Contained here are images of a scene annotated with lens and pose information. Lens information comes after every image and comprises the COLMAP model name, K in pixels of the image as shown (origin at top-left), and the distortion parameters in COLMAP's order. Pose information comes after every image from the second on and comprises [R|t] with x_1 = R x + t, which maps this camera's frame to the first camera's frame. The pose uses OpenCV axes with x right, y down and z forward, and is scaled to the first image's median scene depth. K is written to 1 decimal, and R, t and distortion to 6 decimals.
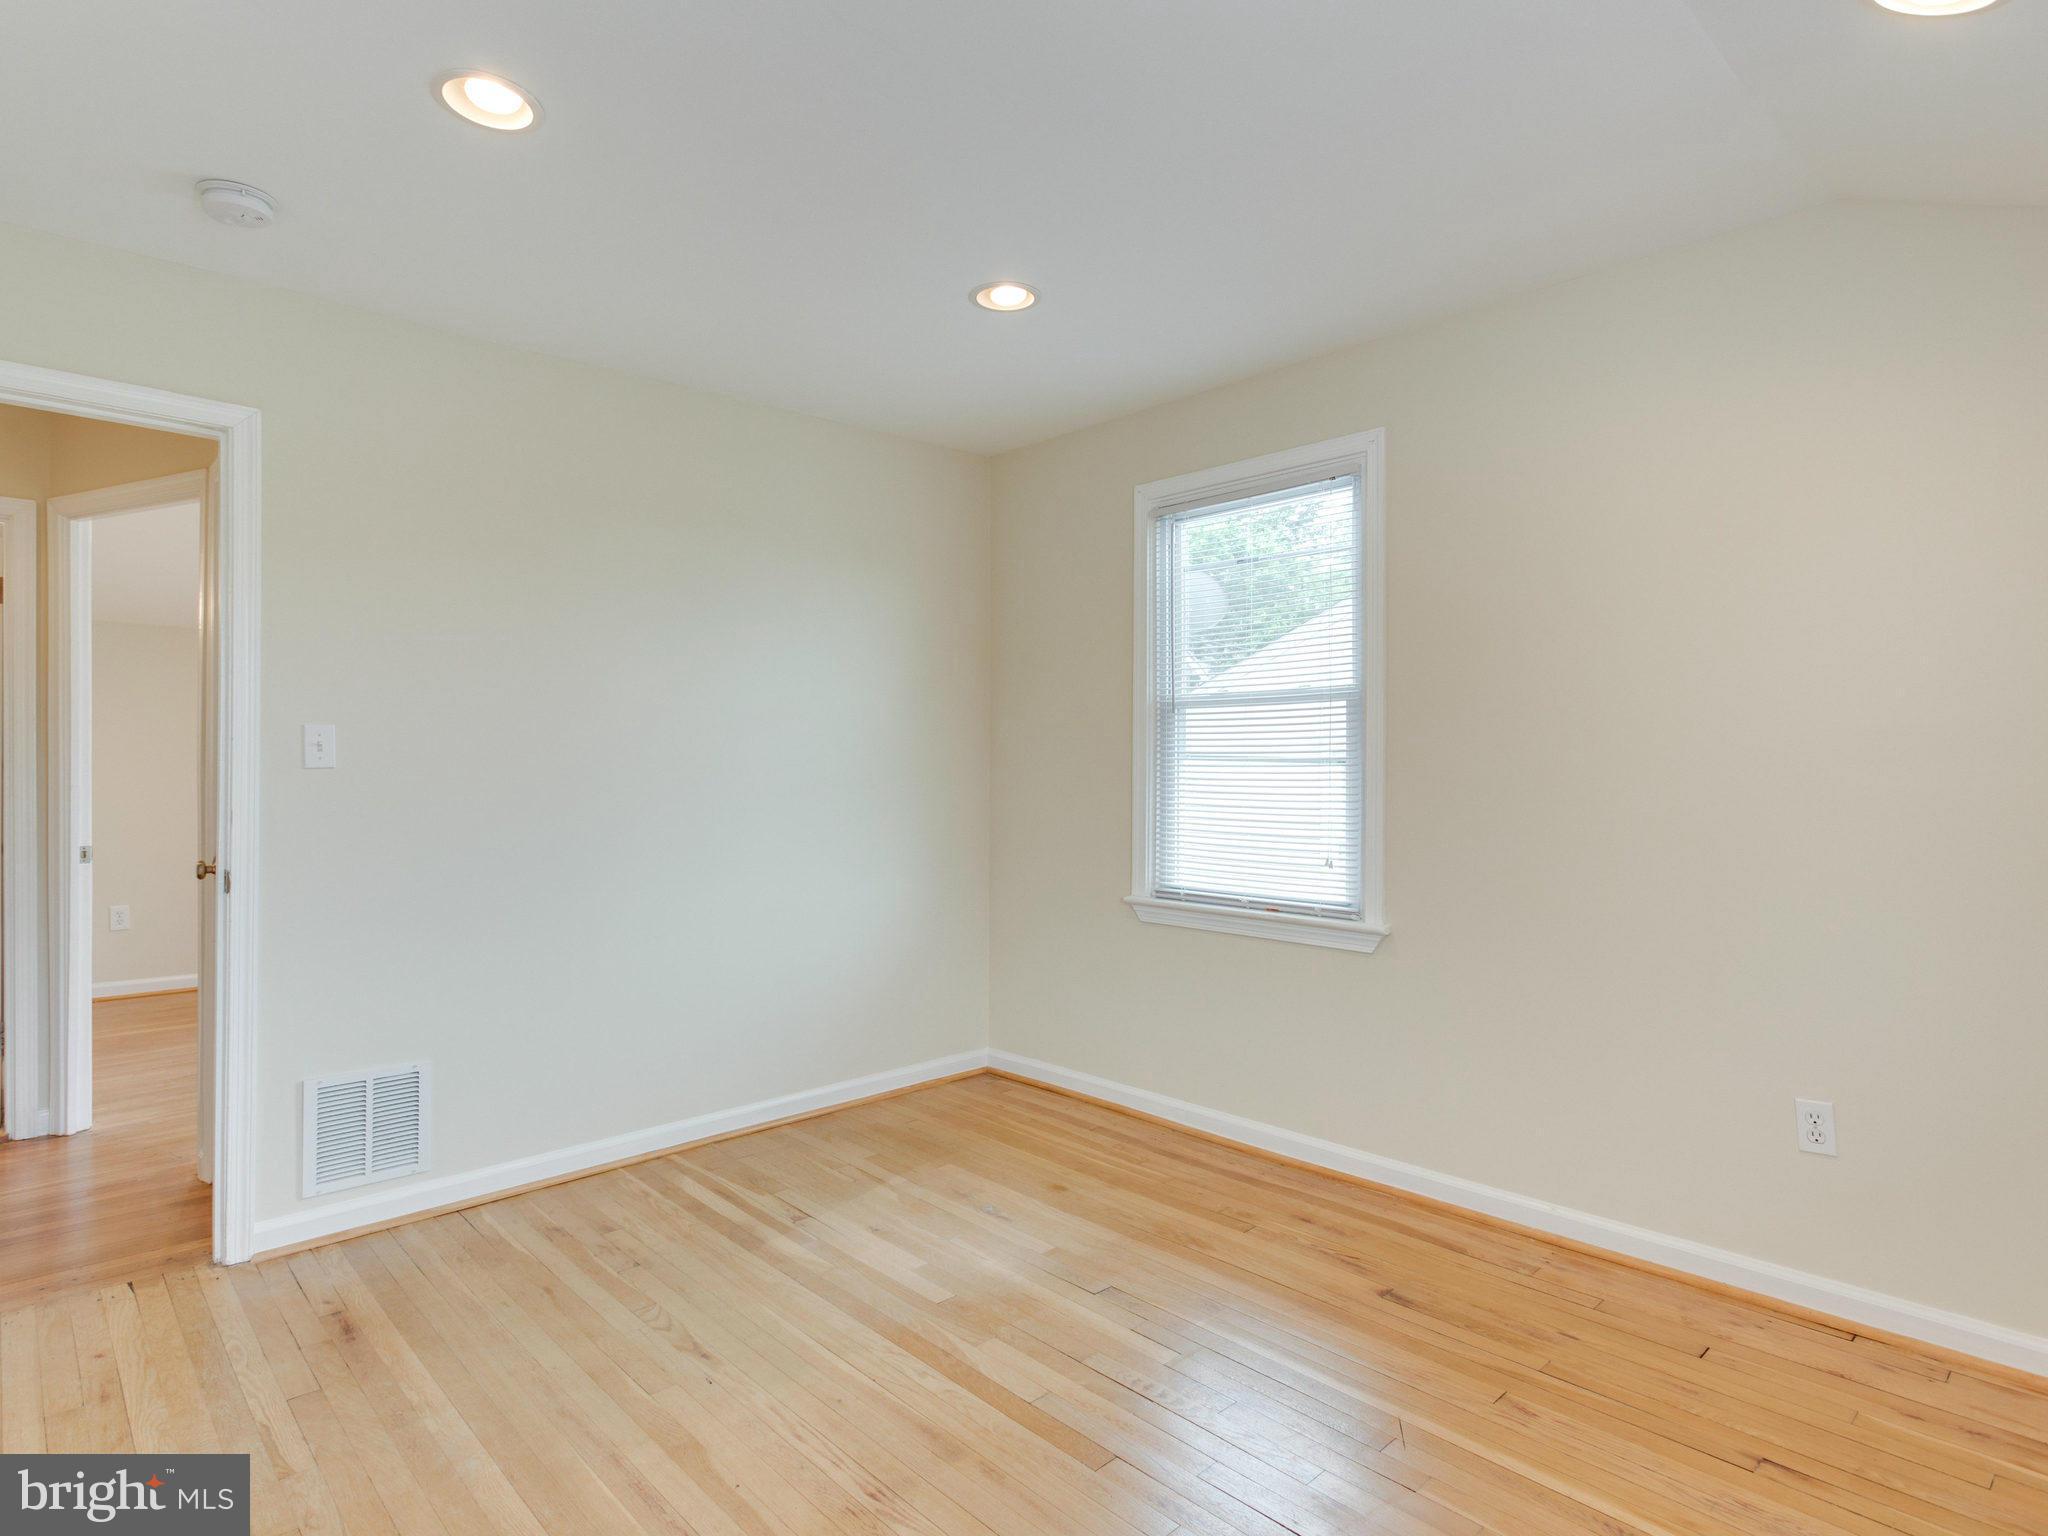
lens RADIAL K [[1117.3, 0, 1023.2], [0, 1117.3, 756.5], [0, 0, 1]] dist [0.005782, 0.001293]
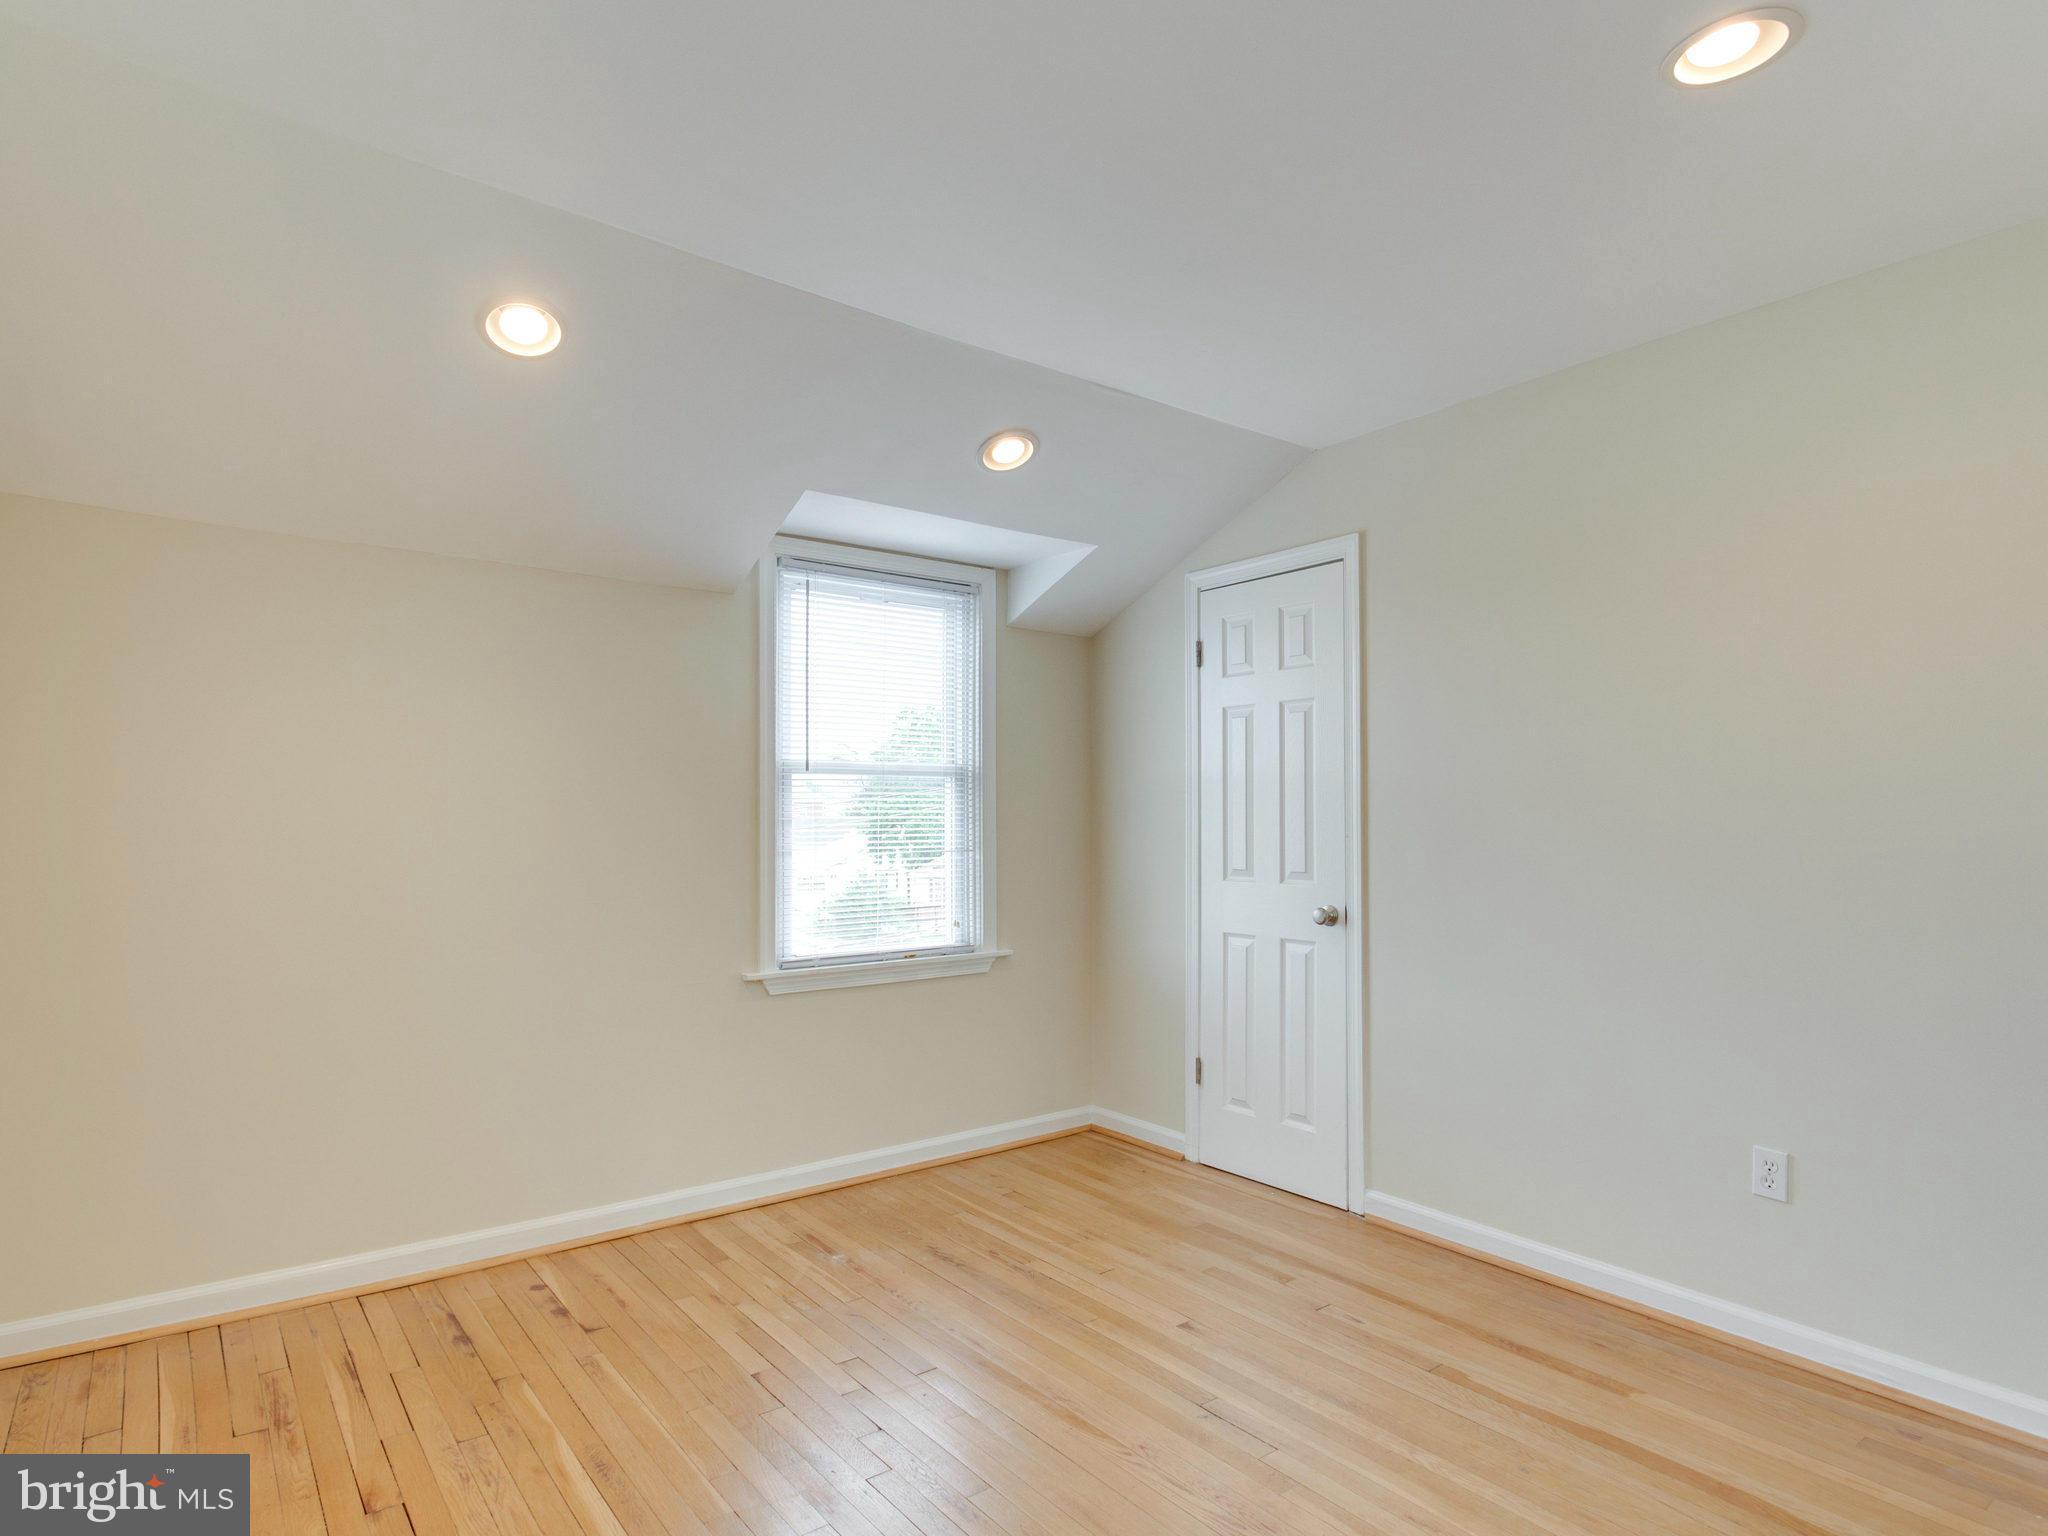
lens RADIAL K [[1120.0, 0, 1013.0], [0, 1120.0, 801.1], [0, 0, 1]] dist [-0.000058, 0.002085]
pose [[-0.995085, 0.000191, 0.099026, -0.010710], [-0.002596, 0.999604, -0.028013, 0.009373], [-0.098992, -0.028132, -0.994690, 1.308417]]
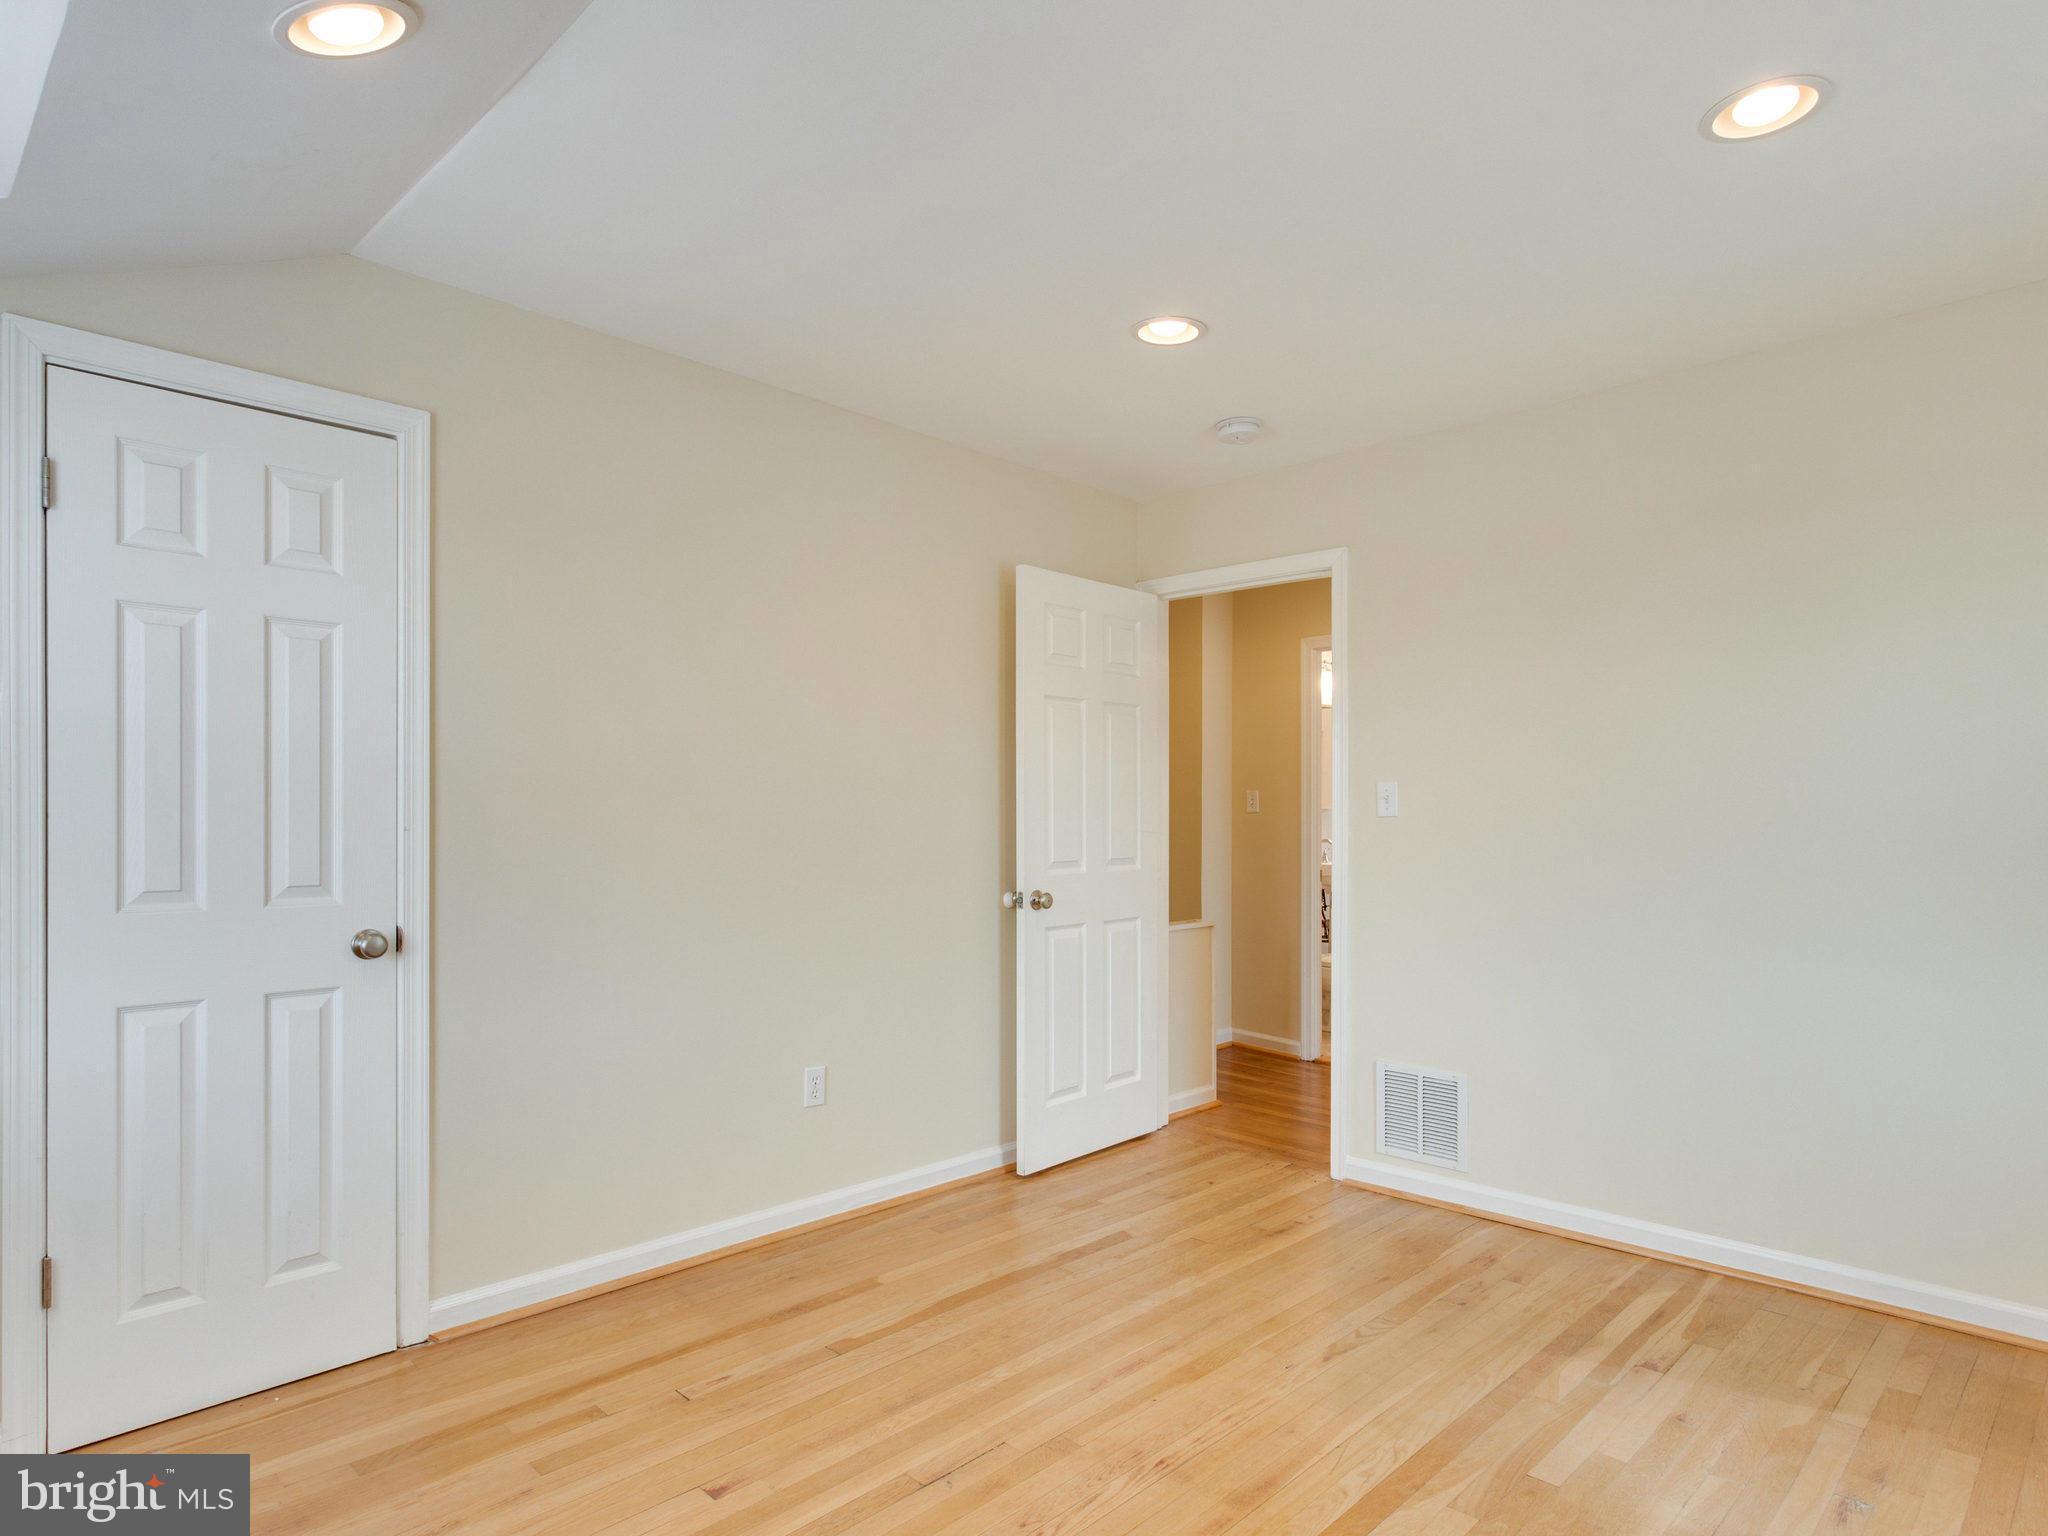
lens RADIAL K [[1156.9, 0, 990.8], [0, 1156.9, 826.5], [0, 0, 1]] dist [0.002519, -0.000212]
pose [[0.031022, 0.009323, -0.999475, 0.647673], [0.007389, 0.999927, 0.009557, 0.005223], [0.999491, -0.007682, 0.030951, 0.507748]]
